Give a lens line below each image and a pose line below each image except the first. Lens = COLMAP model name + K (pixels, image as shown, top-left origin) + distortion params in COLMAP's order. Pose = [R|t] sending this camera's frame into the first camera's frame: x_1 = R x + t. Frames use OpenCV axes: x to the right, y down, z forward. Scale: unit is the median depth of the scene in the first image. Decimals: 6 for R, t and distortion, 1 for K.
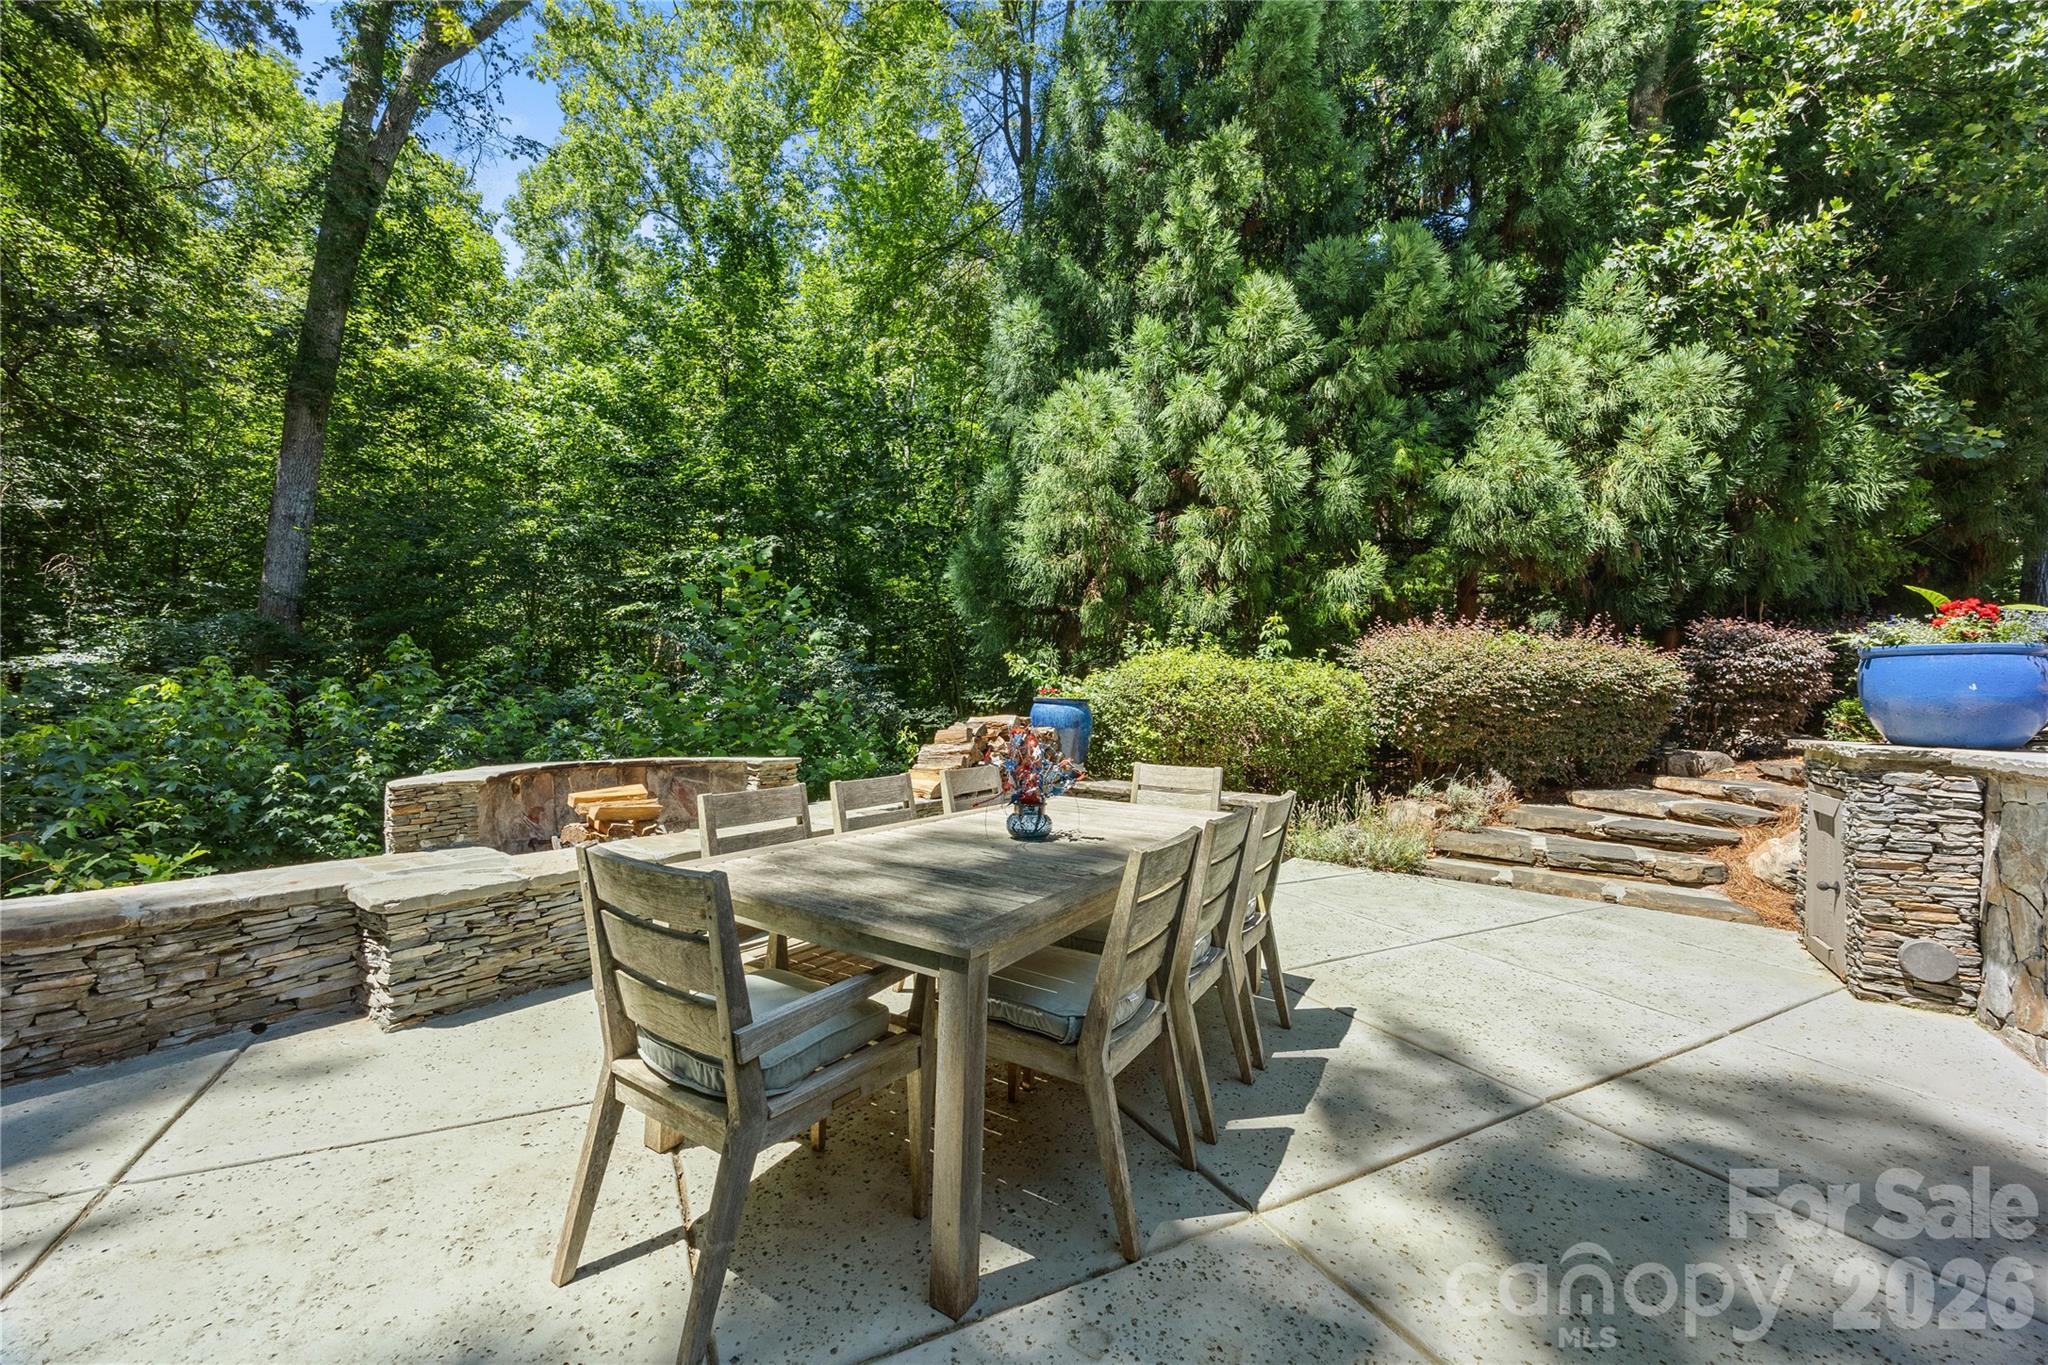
lens RADIAL K [[799.3, 0, 1010.5], [0, 799.3, 678.2], [0, 0, 1]] dist [-0.003327, -0.000204]
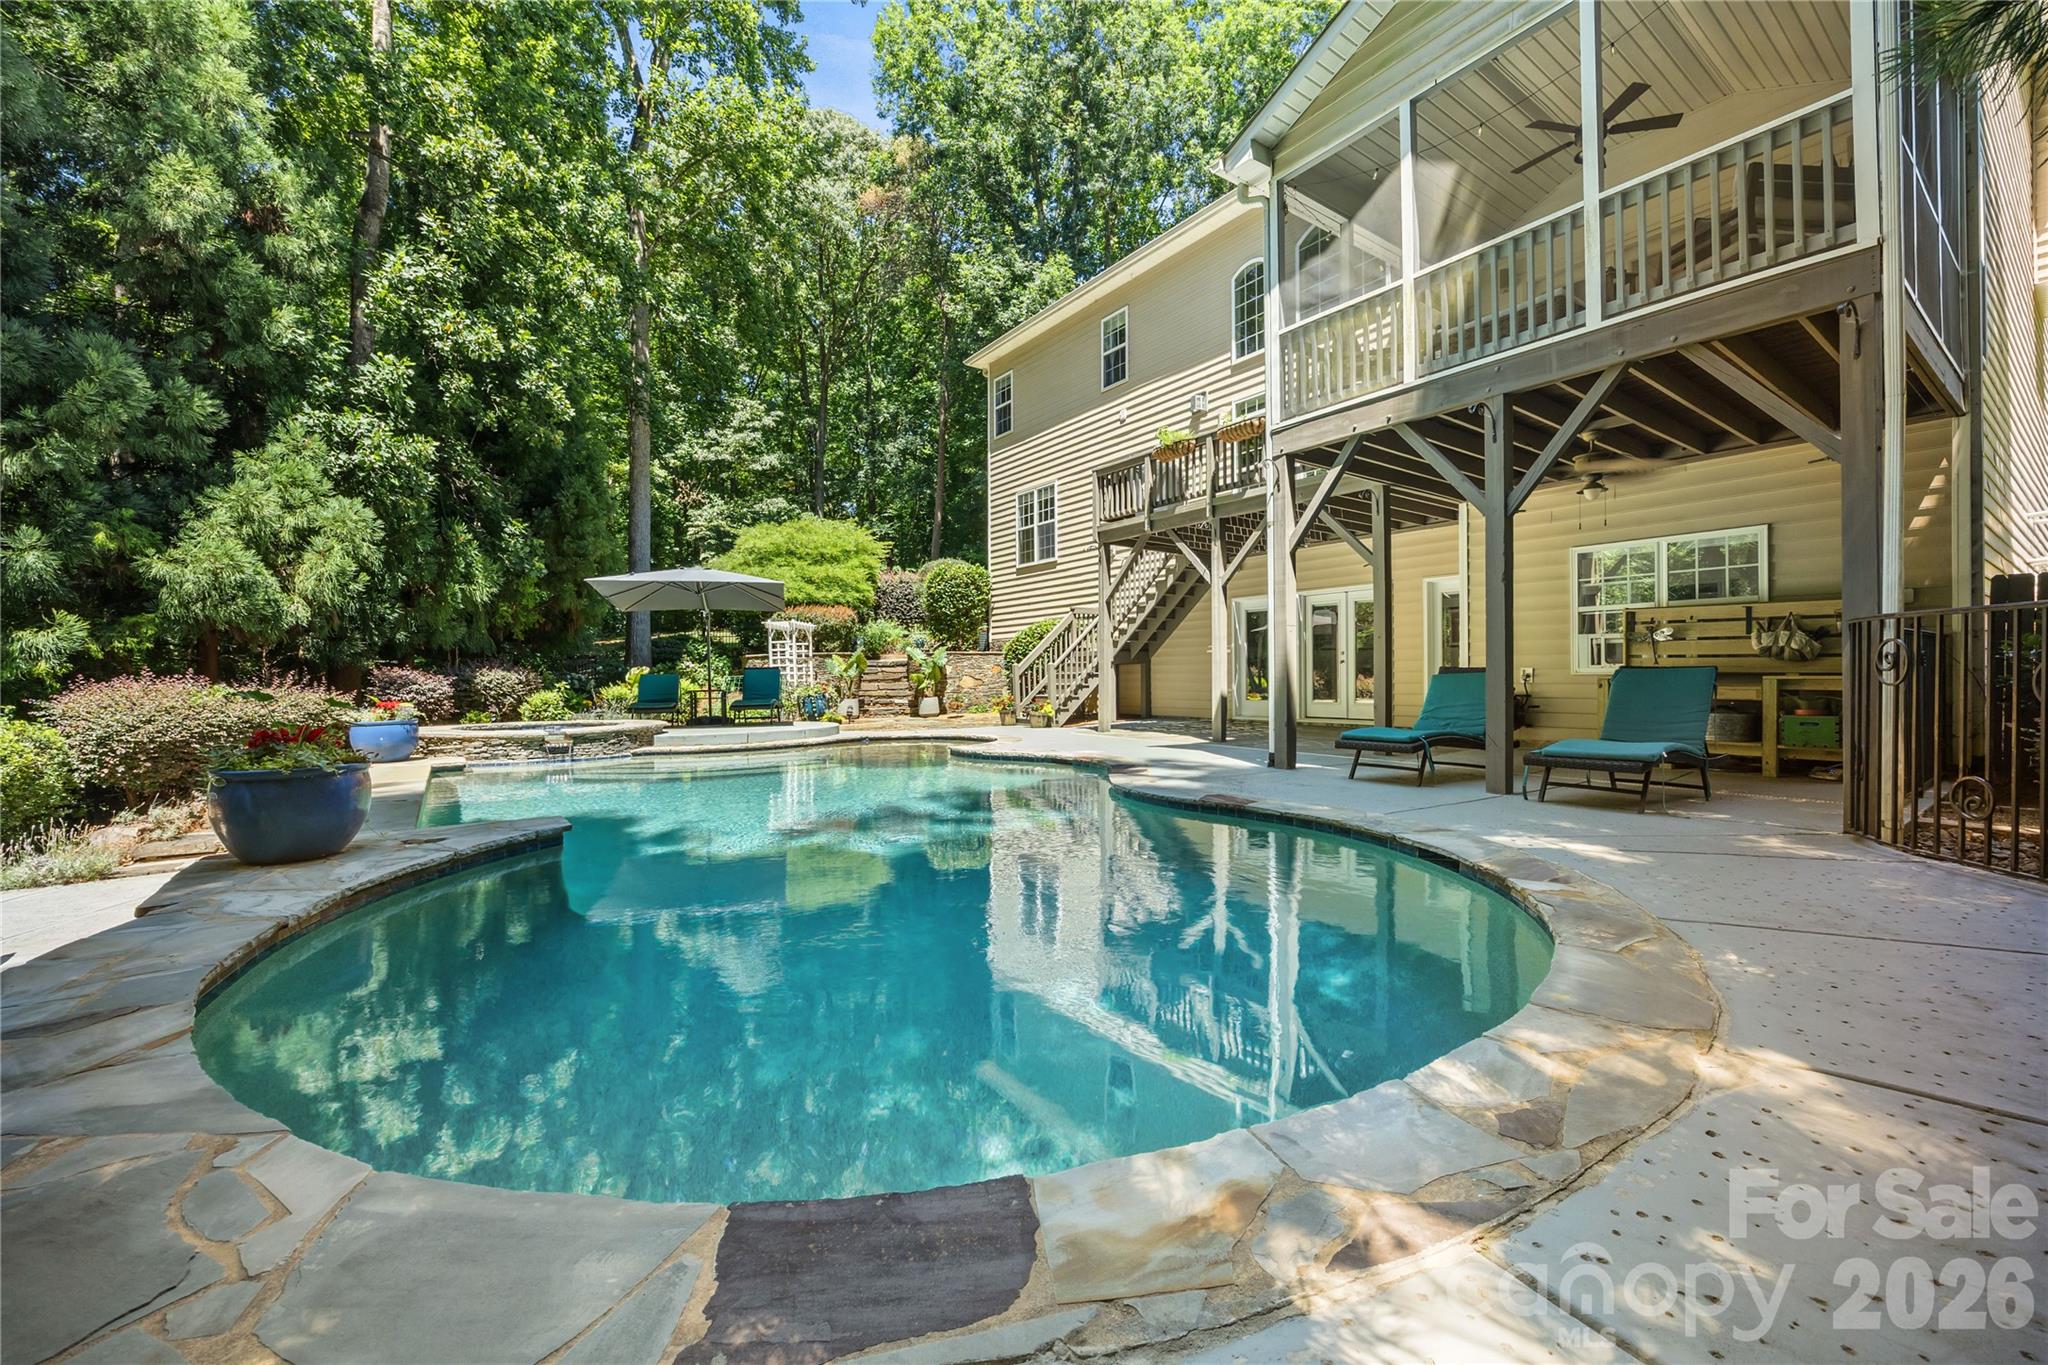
lens RADIAL K [[799.3, 0, 1010.5], [0, 799.3, 678.2], [0, 0, 1]] dist [-0.003327, -0.000204]
pose [[0.320066, -0.036725, 0.946683, -0.215719], [0.010708, 0.999325, 0.035147, -0.102461], [-0.947335, -0.001112, 0.320243, -0.693167]]
